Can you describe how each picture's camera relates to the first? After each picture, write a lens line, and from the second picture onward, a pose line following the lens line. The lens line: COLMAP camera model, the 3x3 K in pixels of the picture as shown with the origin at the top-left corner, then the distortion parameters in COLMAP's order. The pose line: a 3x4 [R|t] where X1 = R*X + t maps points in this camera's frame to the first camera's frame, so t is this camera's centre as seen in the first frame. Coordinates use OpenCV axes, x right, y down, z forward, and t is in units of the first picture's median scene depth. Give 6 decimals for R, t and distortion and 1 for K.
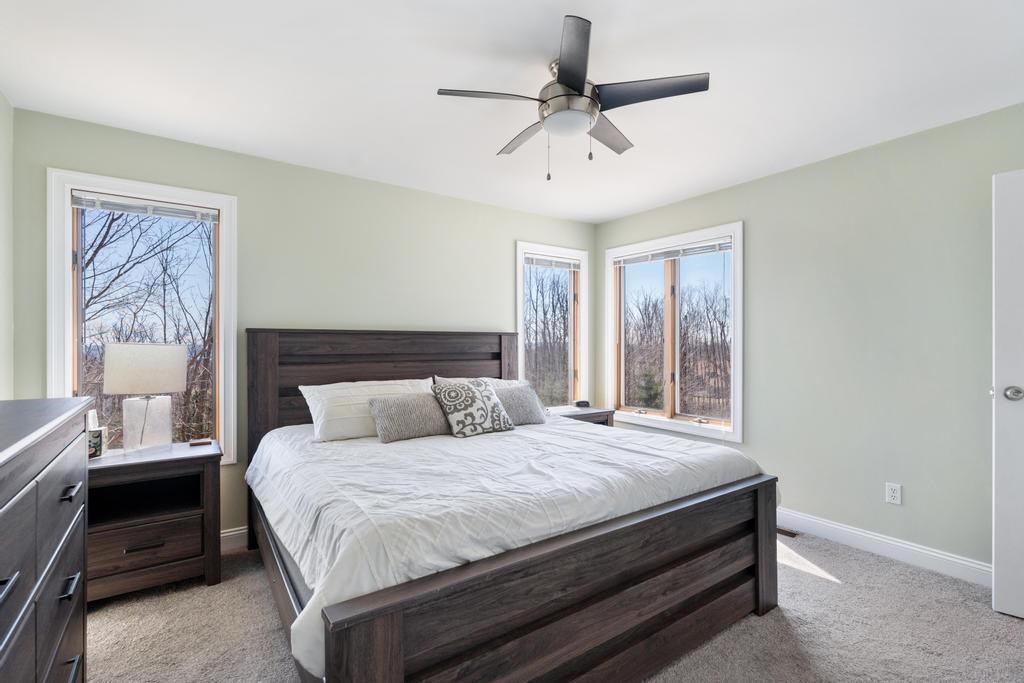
lens RADIAL K [[470.8, 0, 512.2], [0, 470.8, 347.8], [0, 0, 1]] dist [-0.018818, 0.000019]
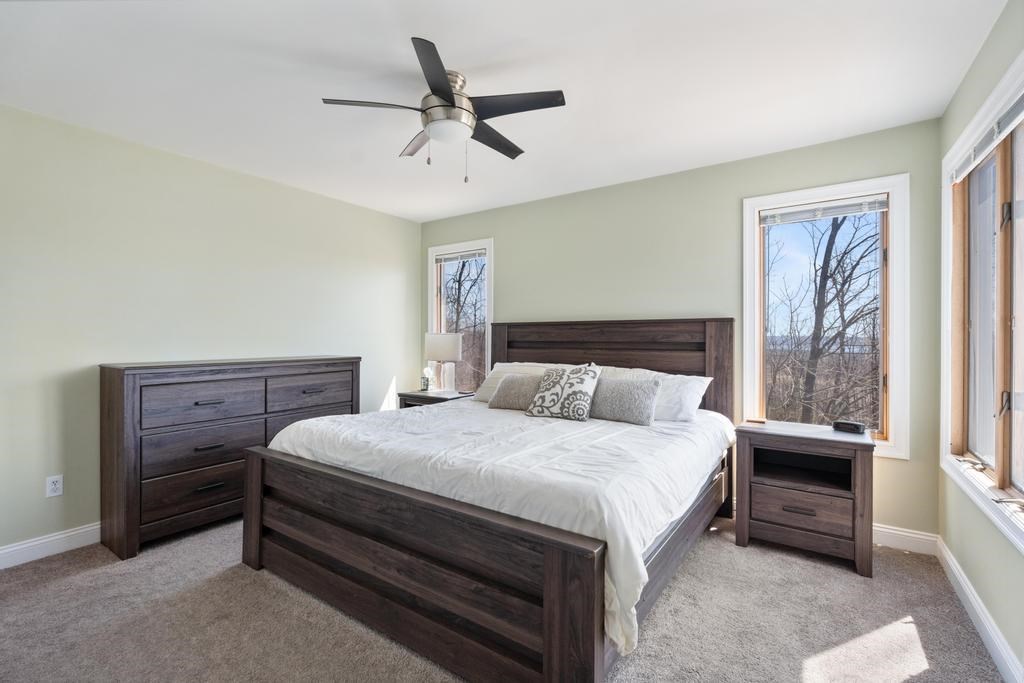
lens RADIAL K [[452.9, 0, 508.2], [0, 452.9, 333.5], [0, 0, 1]] dist [0.000150, 0.000012]
pose [[0.343729, -0.002863, -0.939064, 0.856700], [-0.003309, 0.999985, -0.004260, -0.002088], [0.939063, 0.004571, 0.343715, 0.551171]]
